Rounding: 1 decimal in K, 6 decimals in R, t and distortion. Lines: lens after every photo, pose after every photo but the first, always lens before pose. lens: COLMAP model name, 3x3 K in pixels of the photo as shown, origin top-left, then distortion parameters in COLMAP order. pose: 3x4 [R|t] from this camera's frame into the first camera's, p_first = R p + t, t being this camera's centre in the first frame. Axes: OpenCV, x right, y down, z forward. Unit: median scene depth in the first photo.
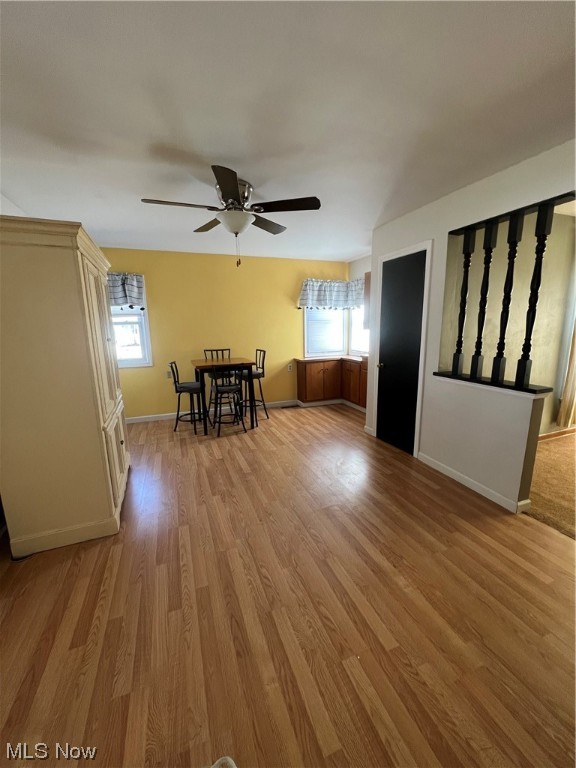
lens RADIAL K [[313.6, 0, 288.0], [0, 313.6, 384.0], [0, 0, 1]] dist [0.001785, 0.000029]
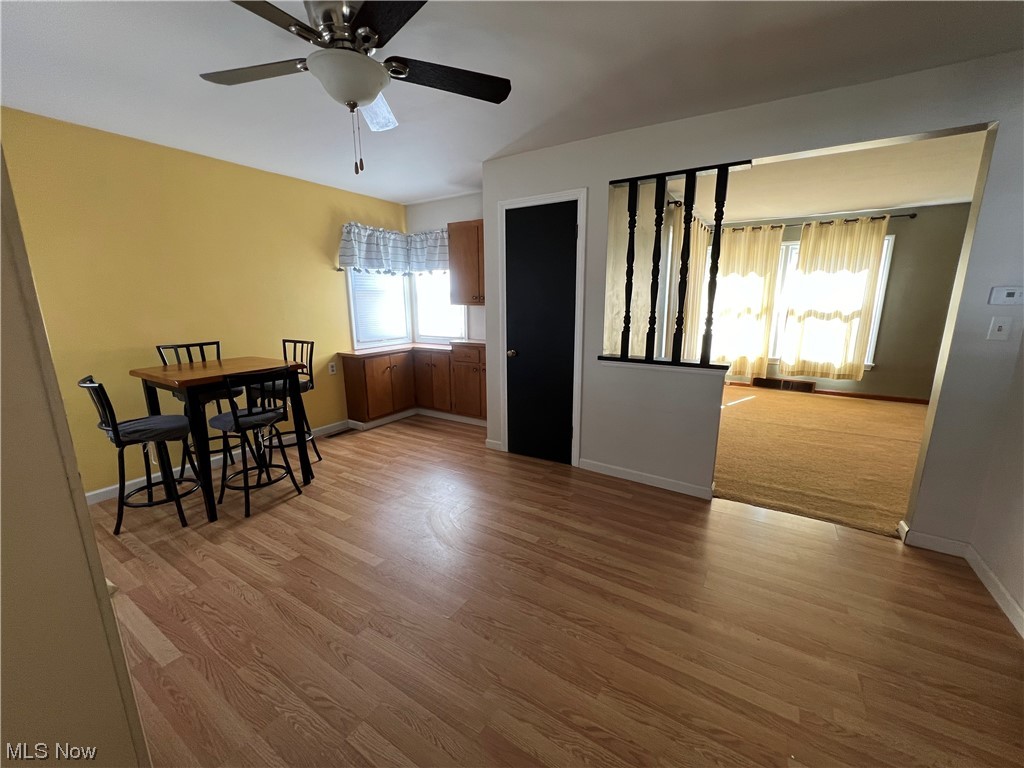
lens RADIAL K [[412.5, 0, 510.7], [0, 412.5, 387.1], [0, 0, 1]] dist [-0.000655, -0.000058]
pose [[0.794418, -0.114332, 0.596514, -0.236378], [0.105295, 0.993177, 0.050130, -0.024329], [-0.598175, 0.022986, 0.801036, 0.194811]]
